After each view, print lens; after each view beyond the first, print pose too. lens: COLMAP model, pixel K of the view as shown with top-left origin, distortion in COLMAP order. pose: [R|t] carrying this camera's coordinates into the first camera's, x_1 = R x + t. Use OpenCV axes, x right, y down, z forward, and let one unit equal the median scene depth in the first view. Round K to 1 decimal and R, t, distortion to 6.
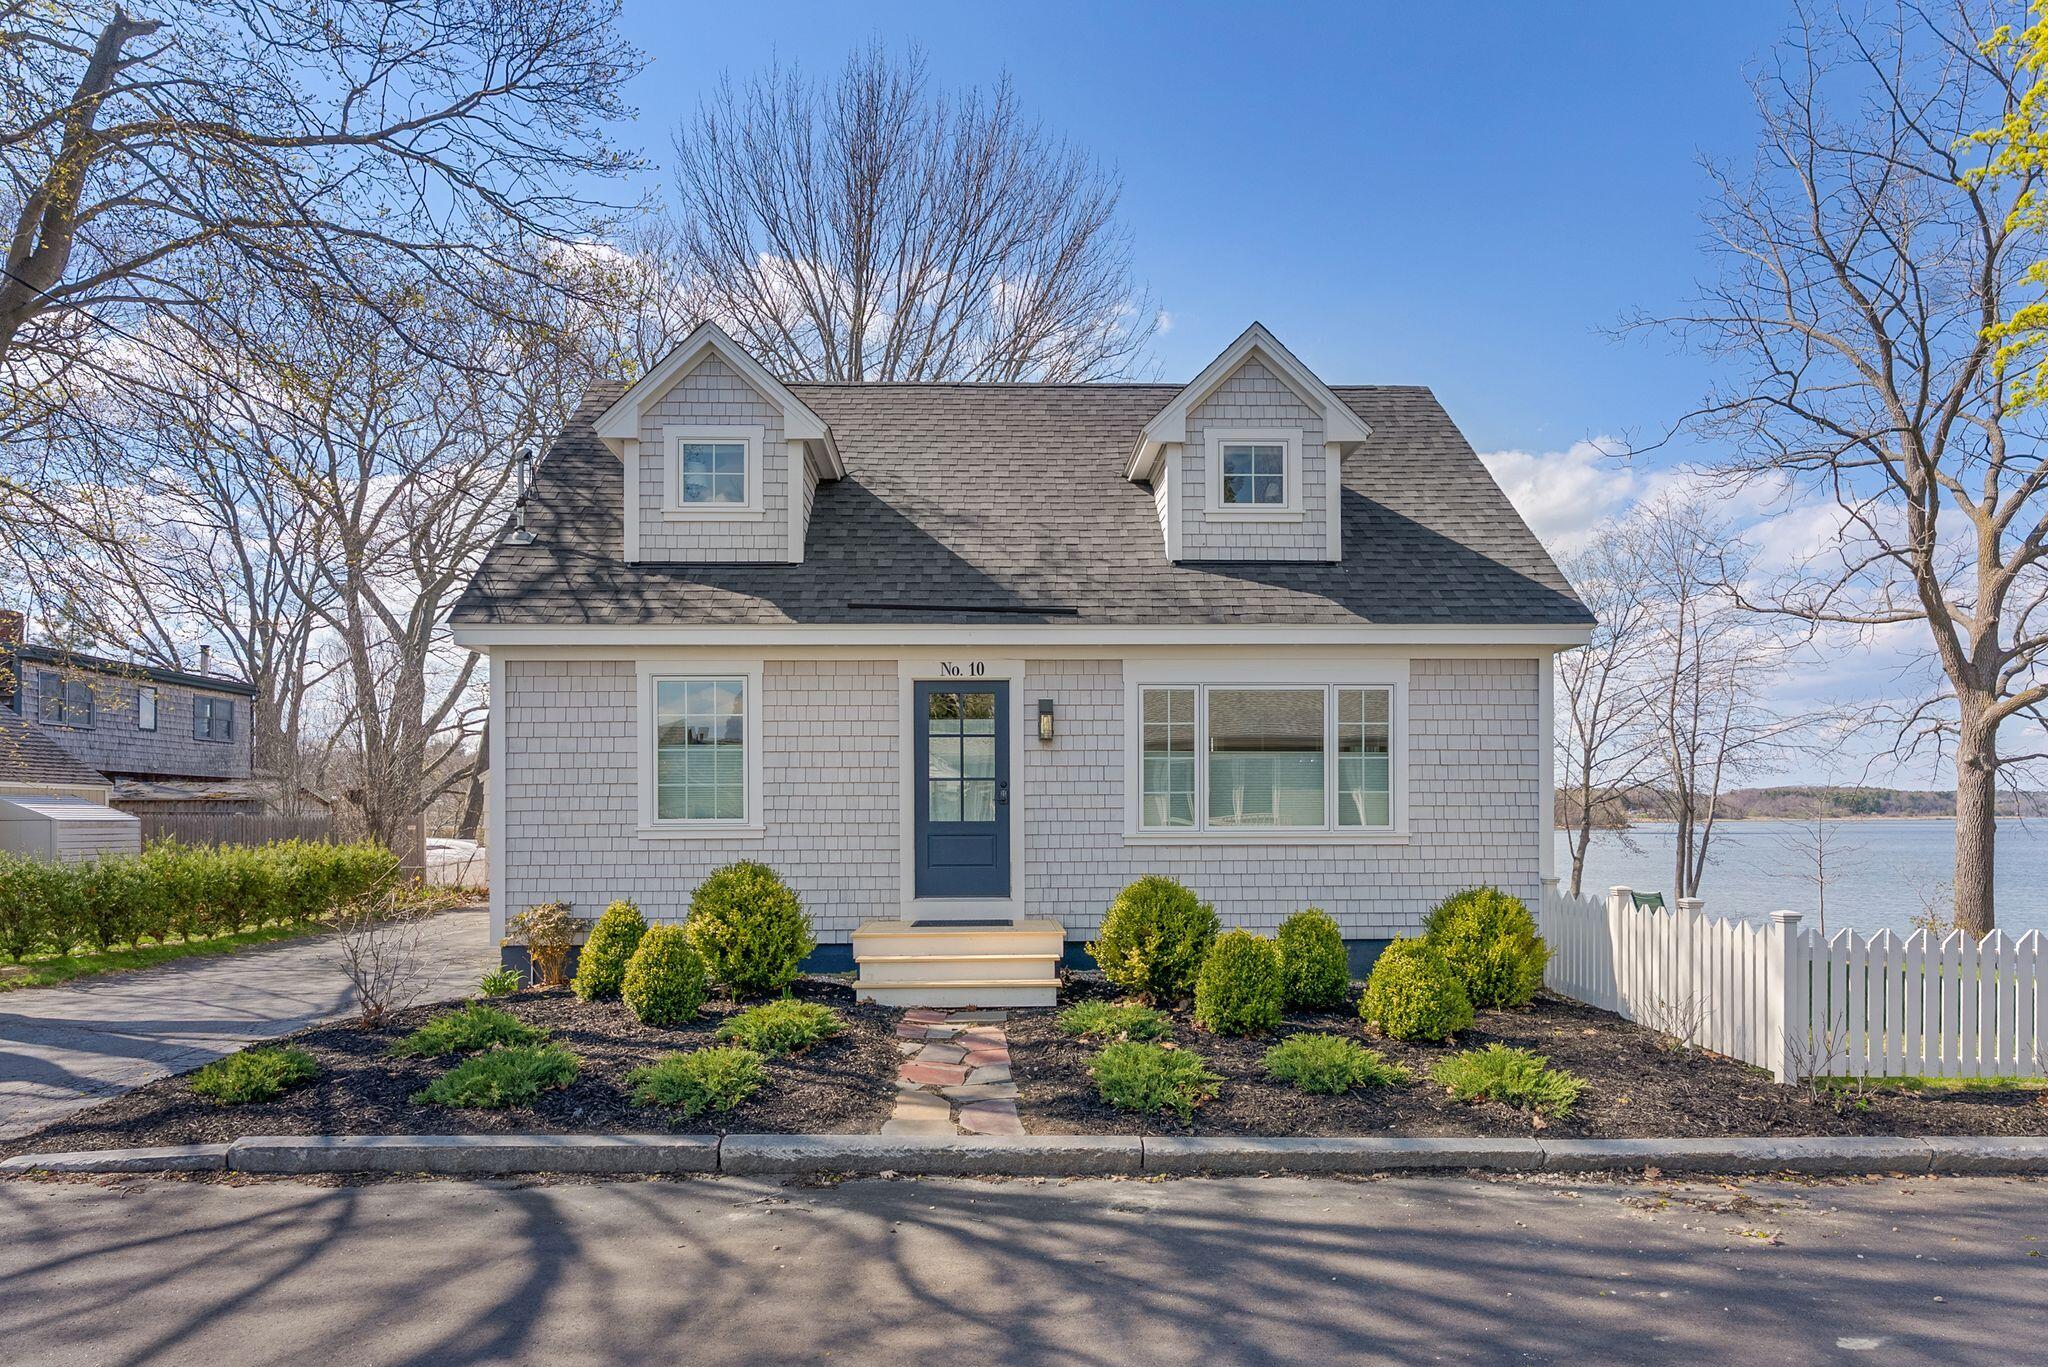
lens RADIAL K [[1695.2, 0, 1024.0], [0, 1695.2, 683.5], [0, 0, 1]] dist [0.012423, 0.005011]
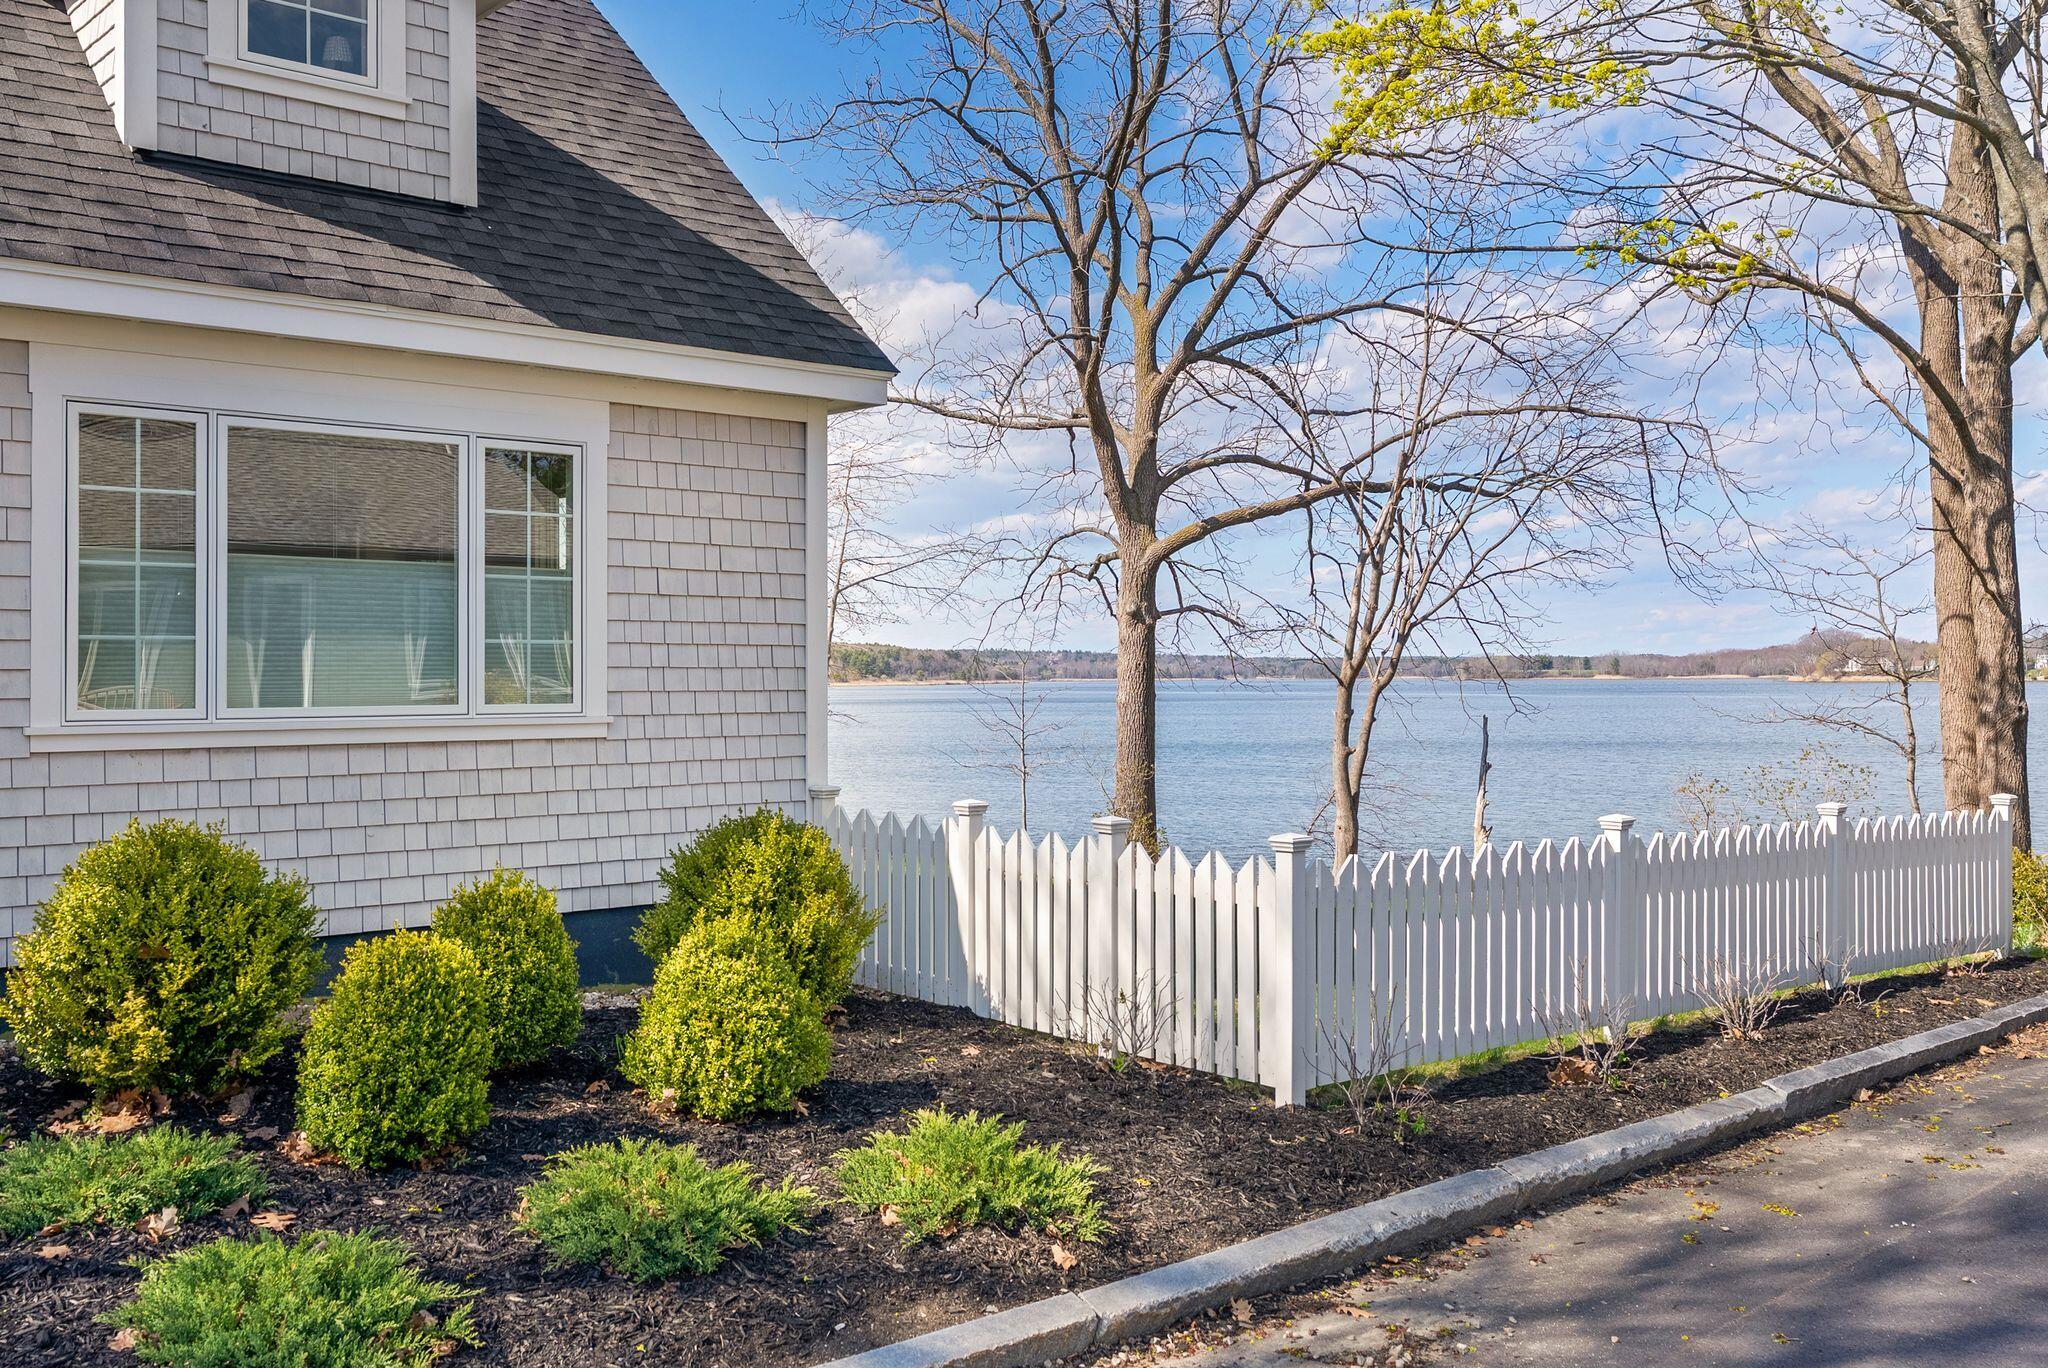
lens RADIAL K [[1899.4, 0, 1028.0], [0, 1899.4, 612.8], [0, 0, 1]] dist [0.008383, 0.006029]
pose [[0.727779, 0.022831, 0.685431, -0.096091], [-0.053399, 0.998298, 0.023446, 0.032404], [-0.683729, -0.053665, 0.727760, 0.455174]]
